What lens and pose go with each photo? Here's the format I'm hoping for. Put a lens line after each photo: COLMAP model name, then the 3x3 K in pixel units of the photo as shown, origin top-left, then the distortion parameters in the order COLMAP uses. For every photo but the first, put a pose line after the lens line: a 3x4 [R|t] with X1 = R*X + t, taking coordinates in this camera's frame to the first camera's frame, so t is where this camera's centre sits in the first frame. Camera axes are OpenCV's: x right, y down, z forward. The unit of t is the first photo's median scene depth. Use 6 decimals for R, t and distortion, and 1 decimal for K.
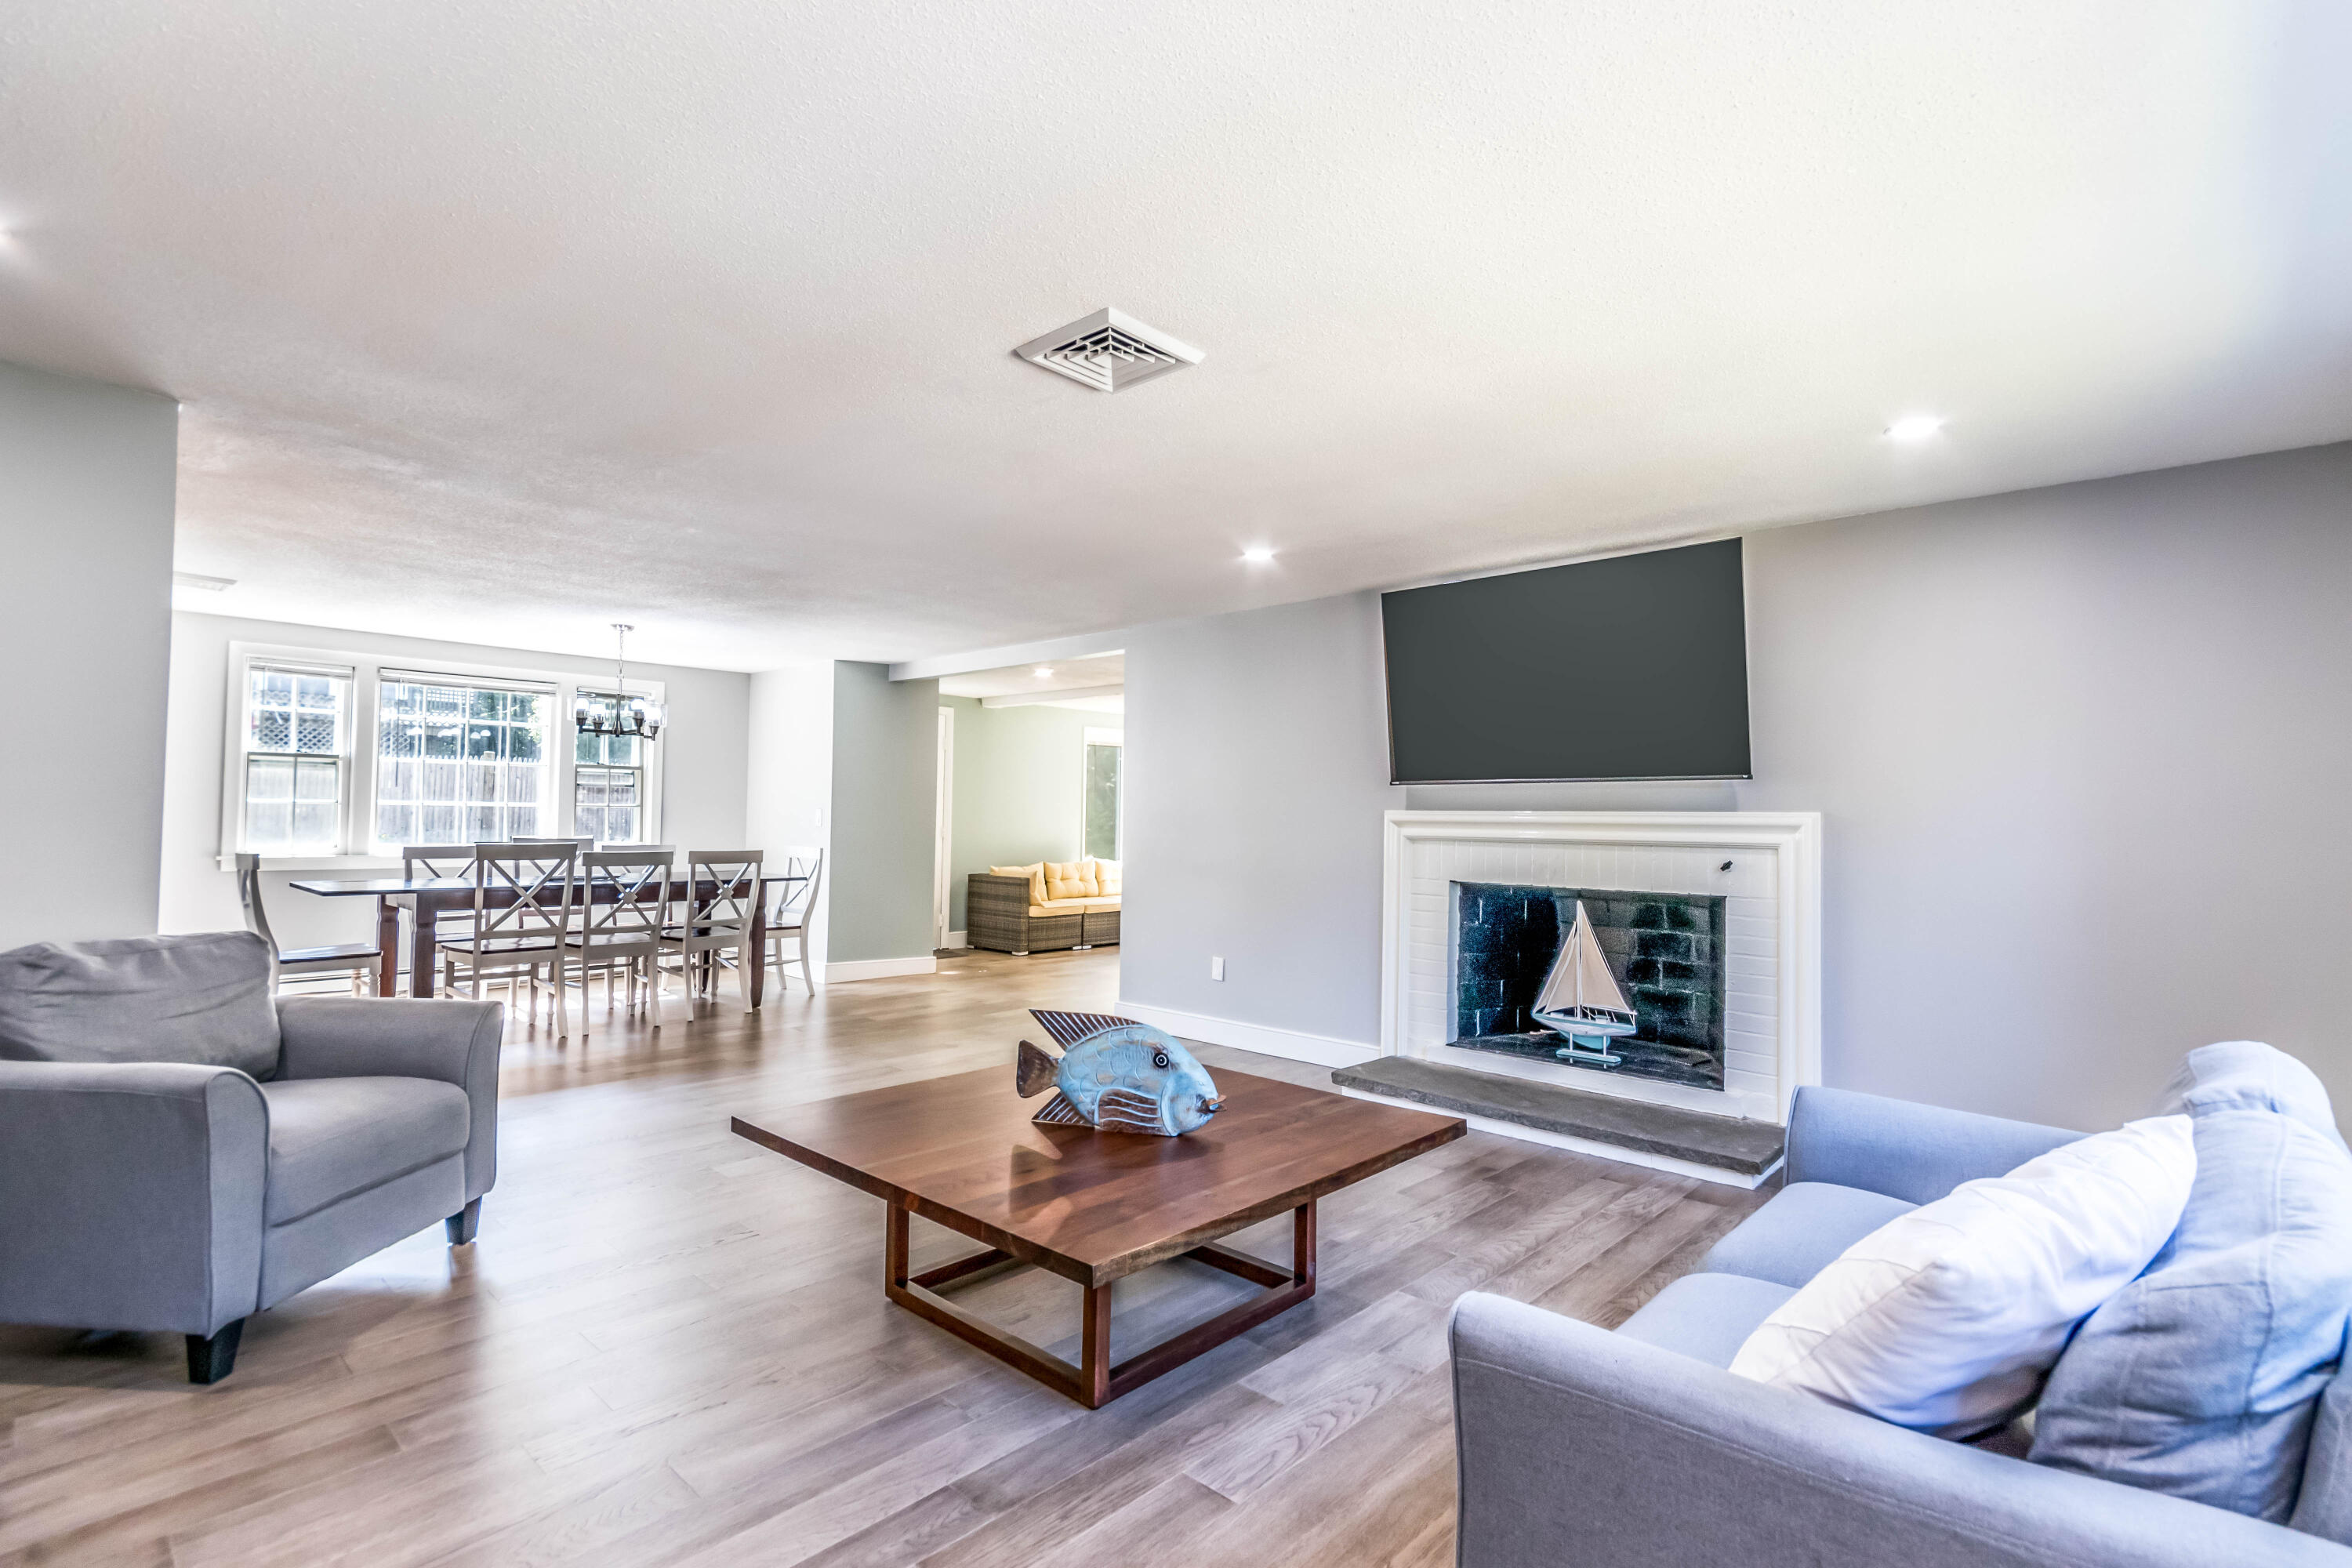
lens RADIAL K [[1112.1, 0, 1183.5], [0, 1112.1, 791.6], [0, 0, 1]] dist [0.013222, 0.000082]
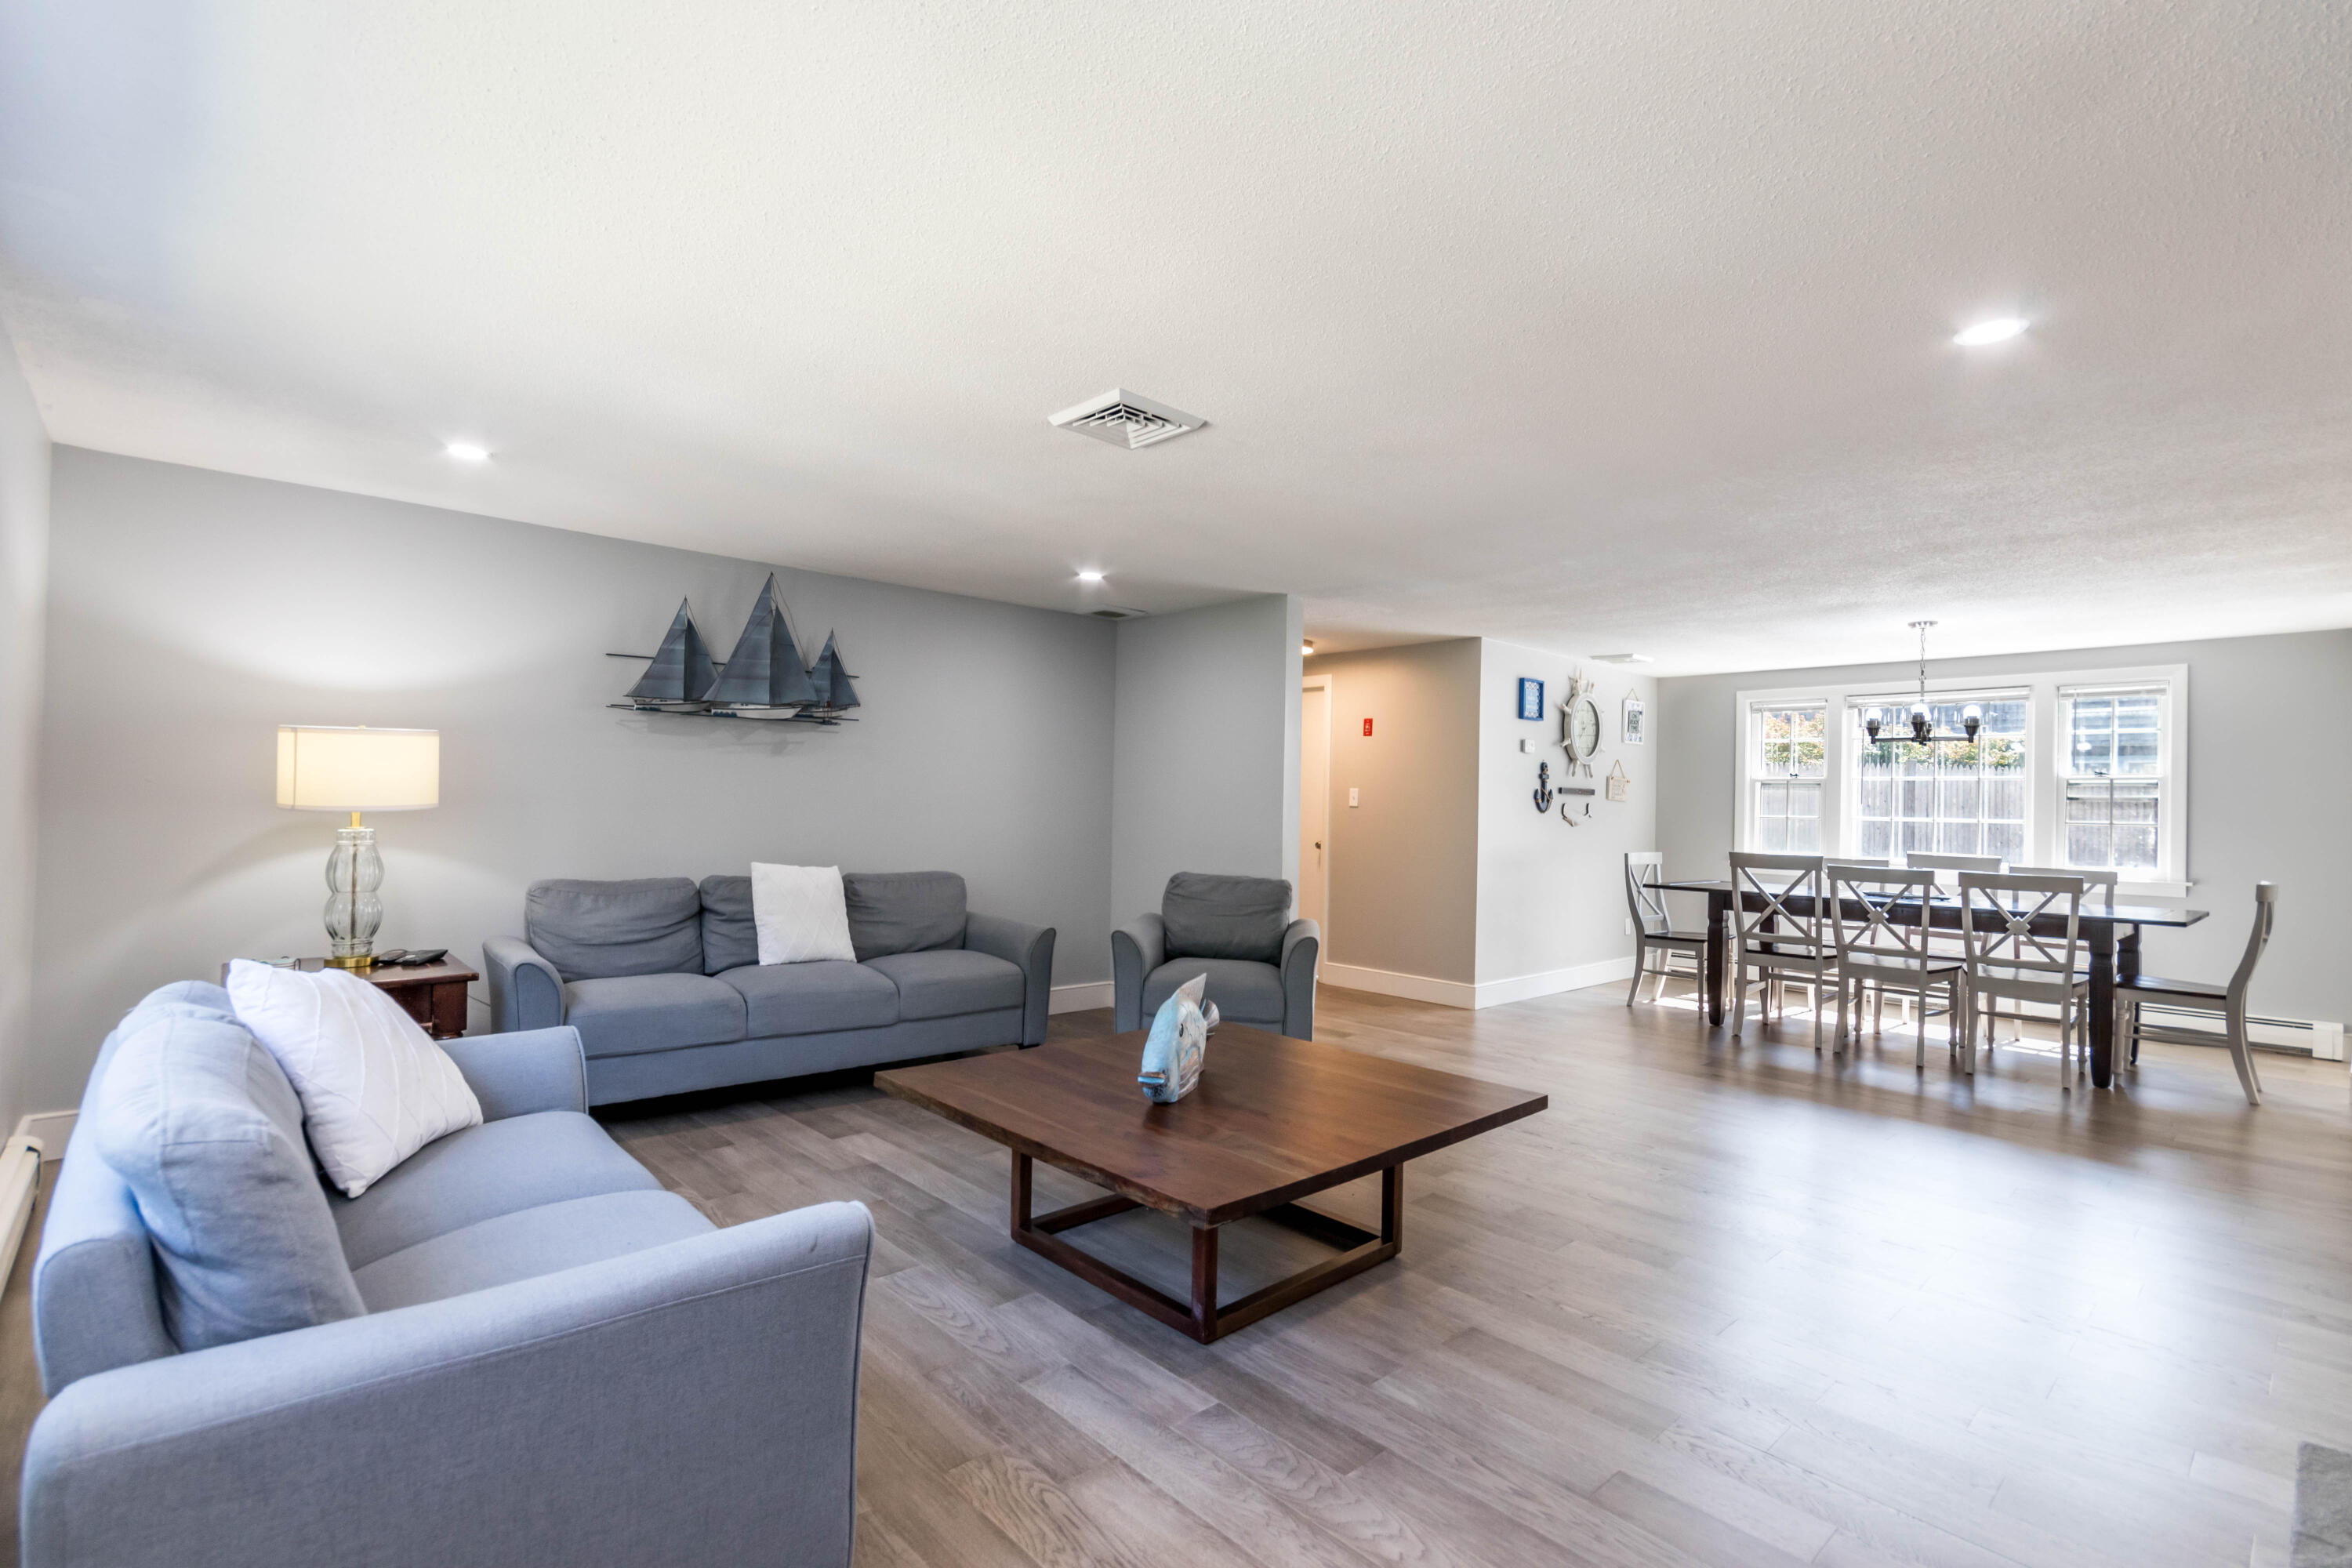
lens RADIAL K [[1112.1, 0, 1183.5], [0, 1112.1, 791.6], [0, 0, 1]] dist [0.013222, 0.000082]
pose [[-0.094681, -0.029655, -0.995066, 0.496031], [-0.001312, 0.999559, -0.029664, 0.019396], [0.995507, -0.001503, -0.094678, 0.523772]]
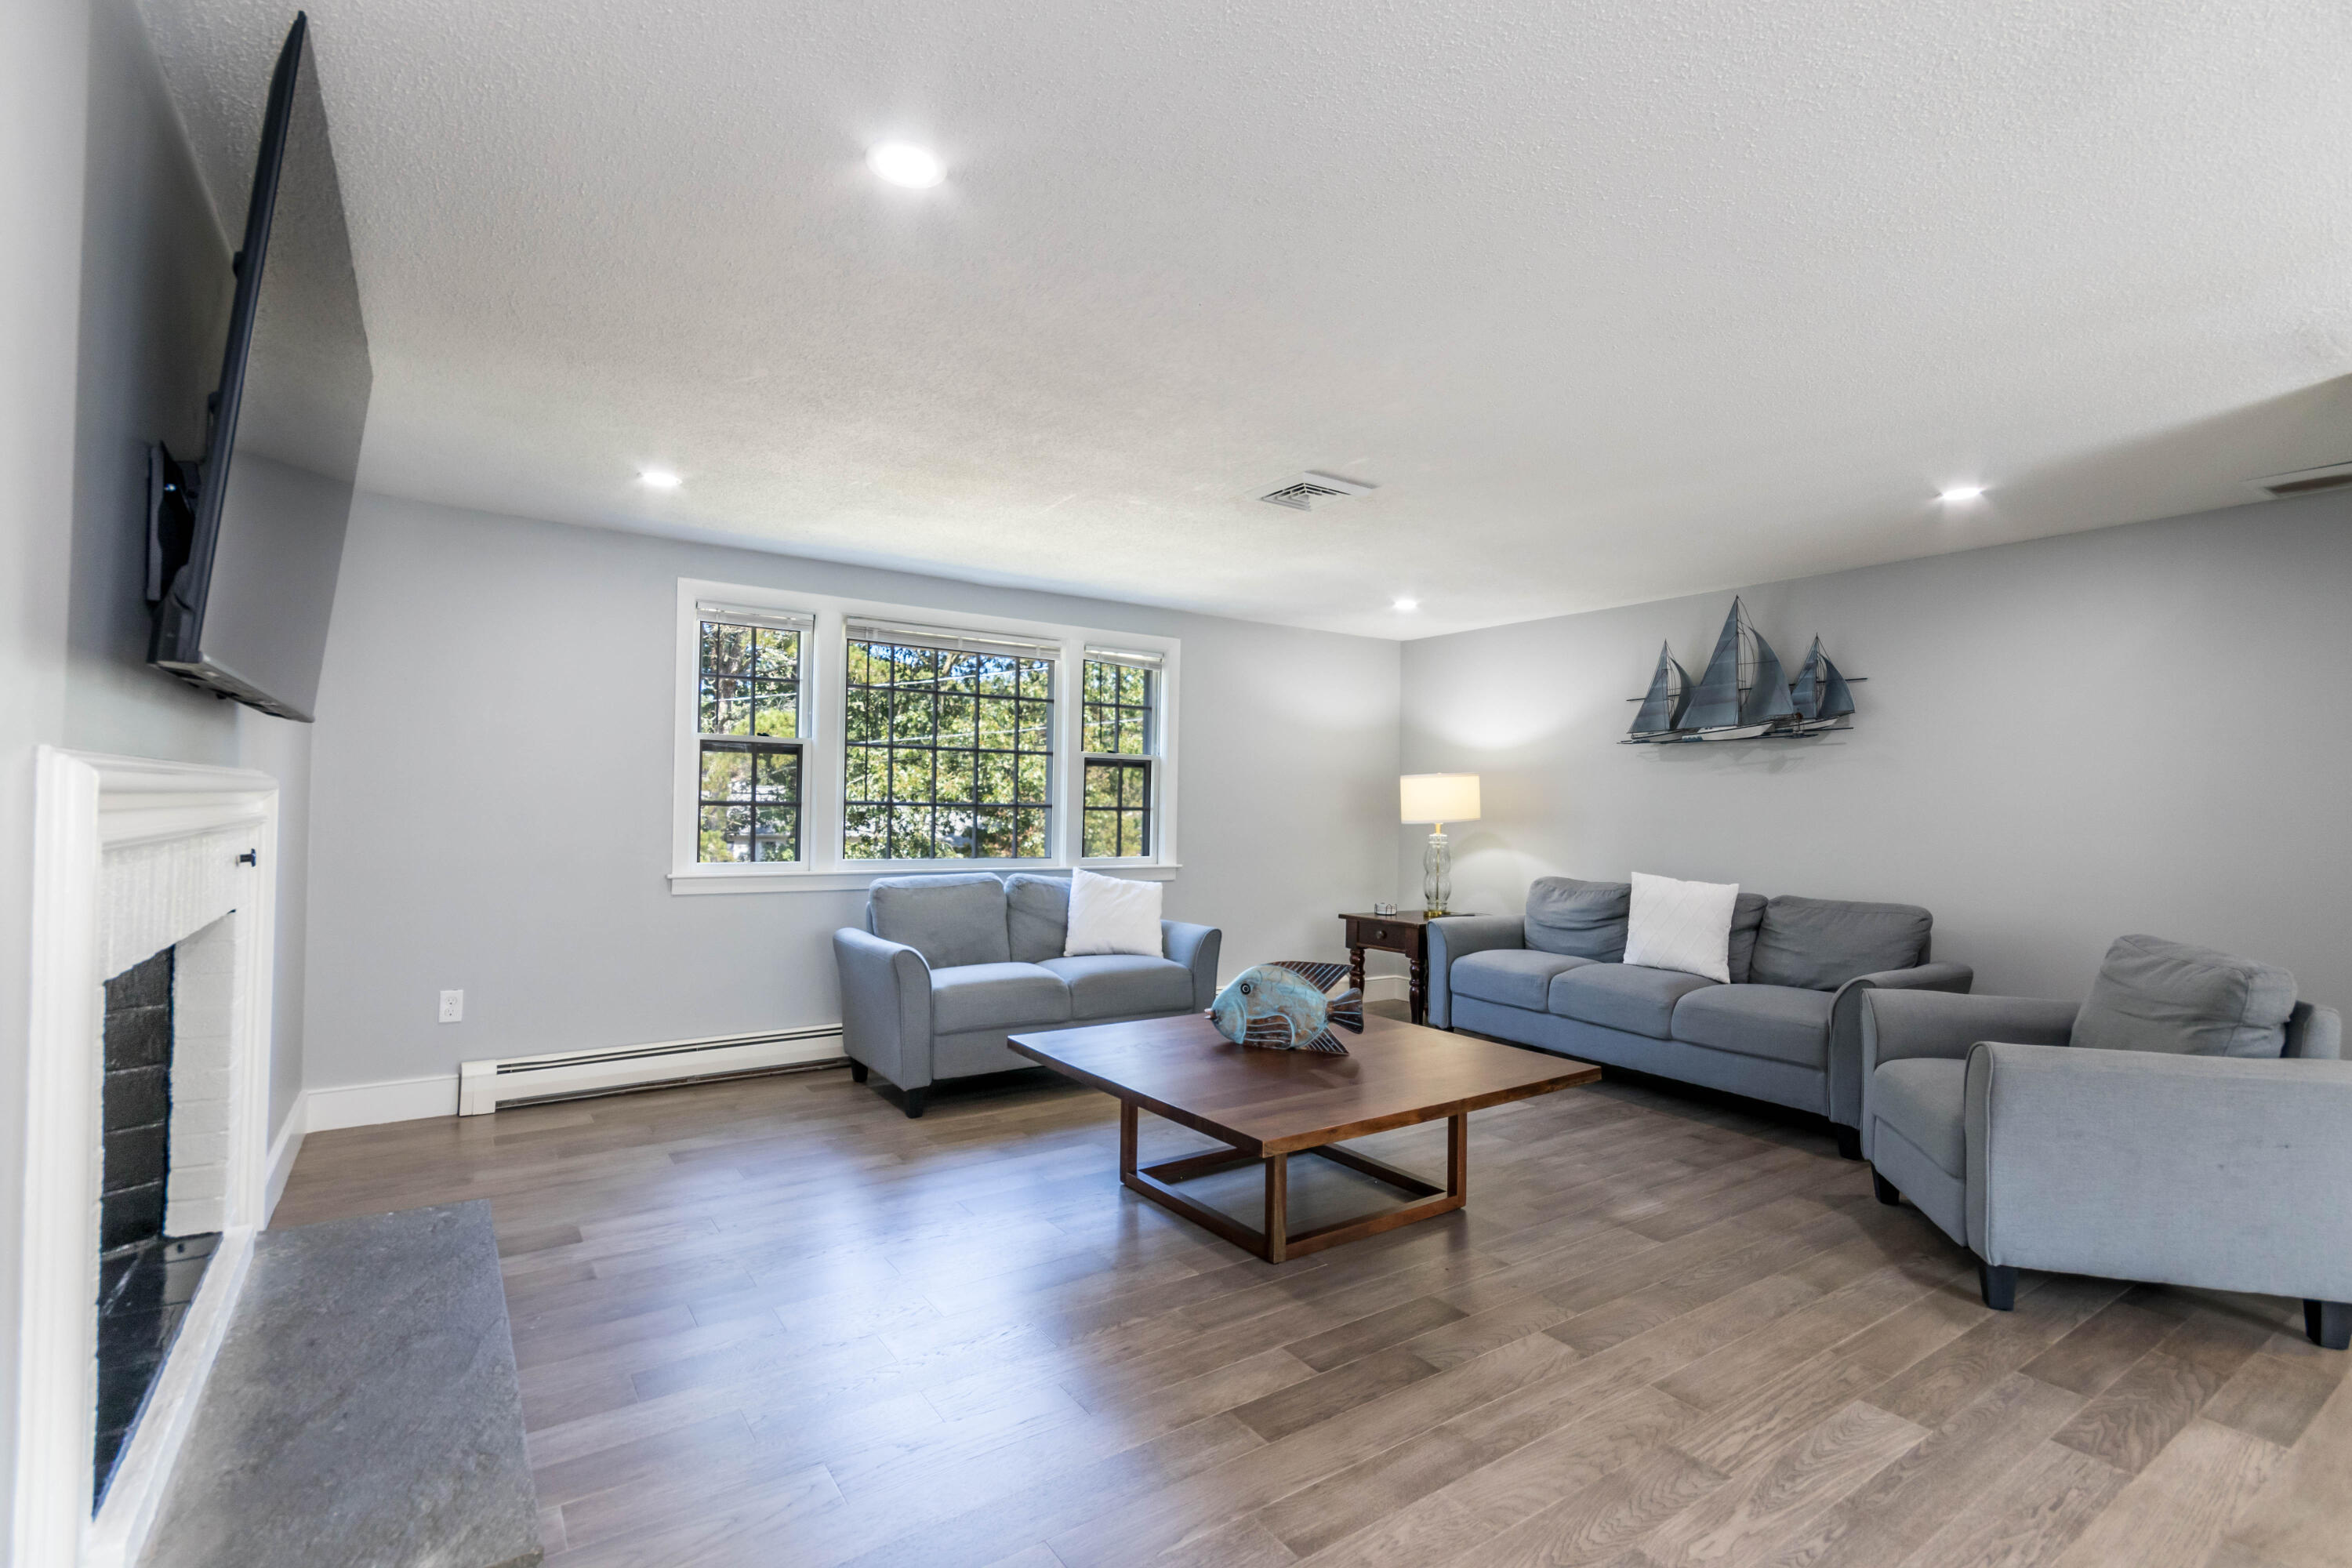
lens RADIAL K [[1112.1, 0, 1183.5], [0, 1112.1, 791.6], [0, 0, 1]] dist [0.013222, 0.000082]
pose [[-0.970344, -0.029344, 0.239939, -0.110456], [-0.038292, 0.998731, -0.032715, 0.025440], [-0.238675, -0.040932, -0.970237, 1.076484]]
